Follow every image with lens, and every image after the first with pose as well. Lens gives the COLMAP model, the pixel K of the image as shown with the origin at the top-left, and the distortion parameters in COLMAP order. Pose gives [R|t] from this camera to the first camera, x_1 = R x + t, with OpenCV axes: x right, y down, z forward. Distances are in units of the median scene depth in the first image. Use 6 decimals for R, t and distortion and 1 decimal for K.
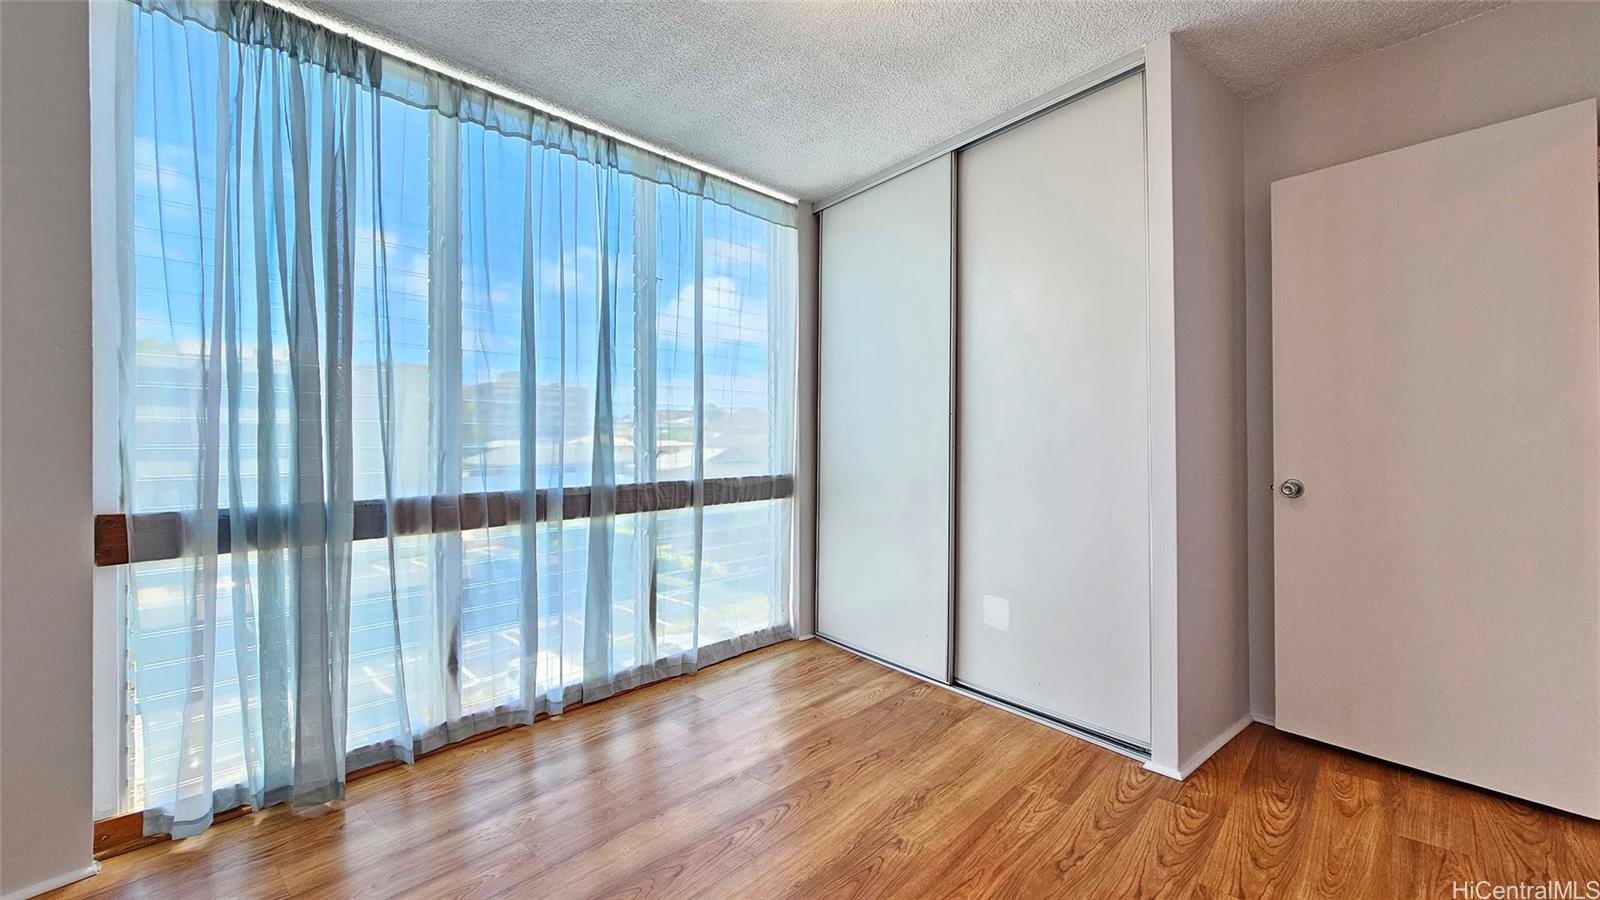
lens RADIAL K [[665.0, 0, 800.0], [0, 665.0, 450.0], [0, 0, 1]] dist [-0.000616, -0.000108]
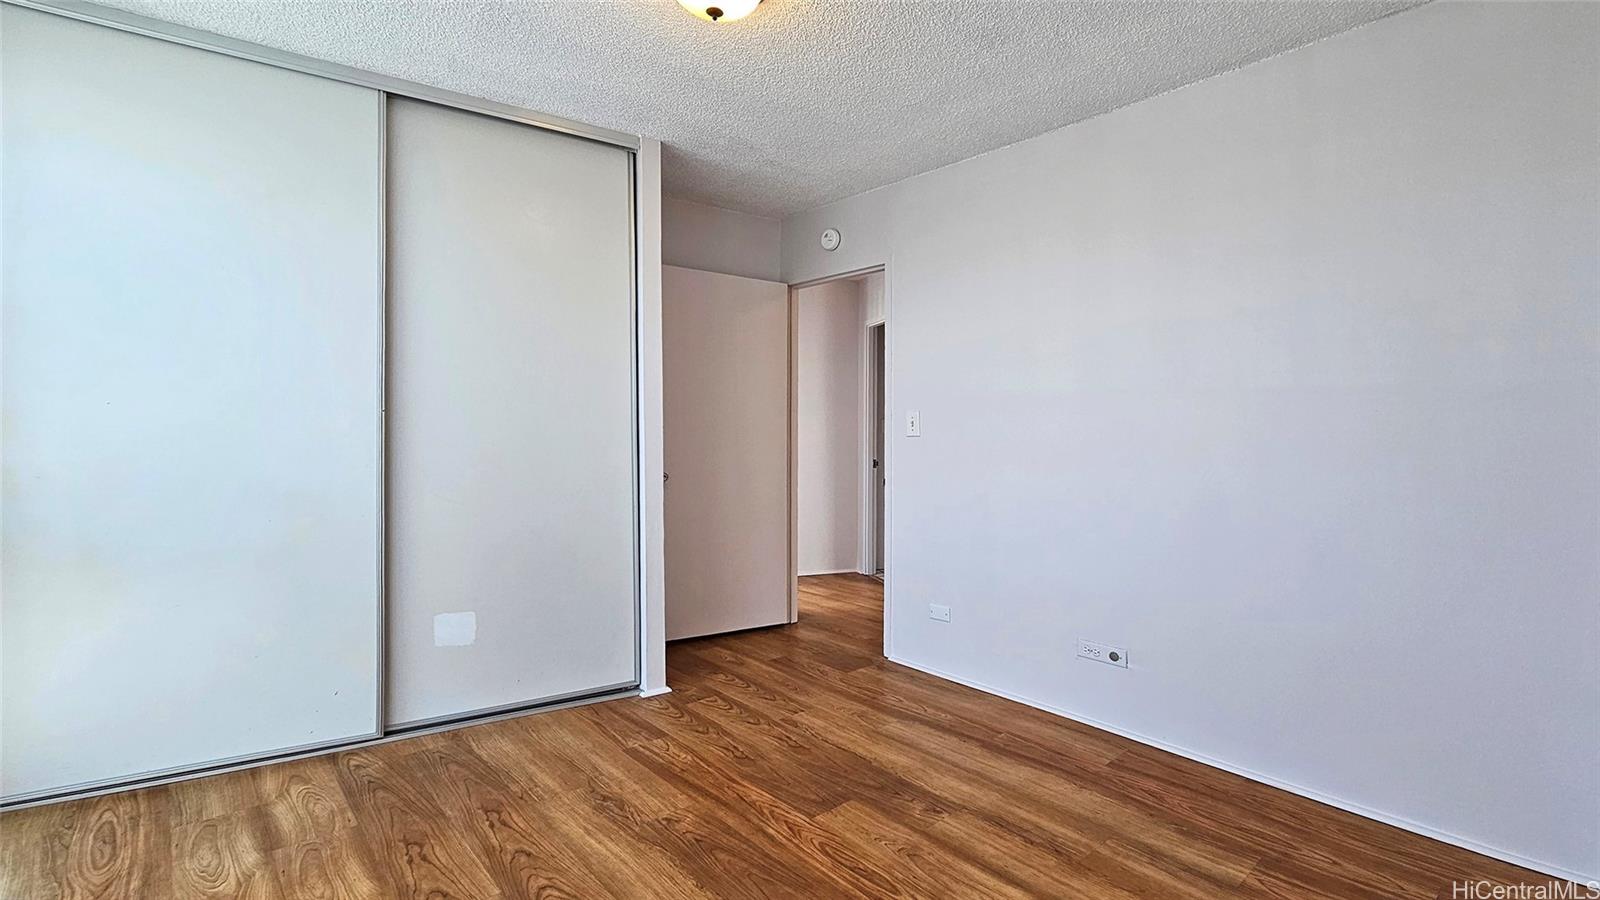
lens RADIAL K [[665.0, 0, 800.0], [0, 665.0, 450.0], [0, 0, 1]] dist [-0.000616, -0.000108]
pose [[0.139637, -0.010858, 0.990143, -0.726148], [-0.002831, 0.999931, 0.011364, -0.021581], [-0.990199, -0.004390, 0.139596, 0.521918]]
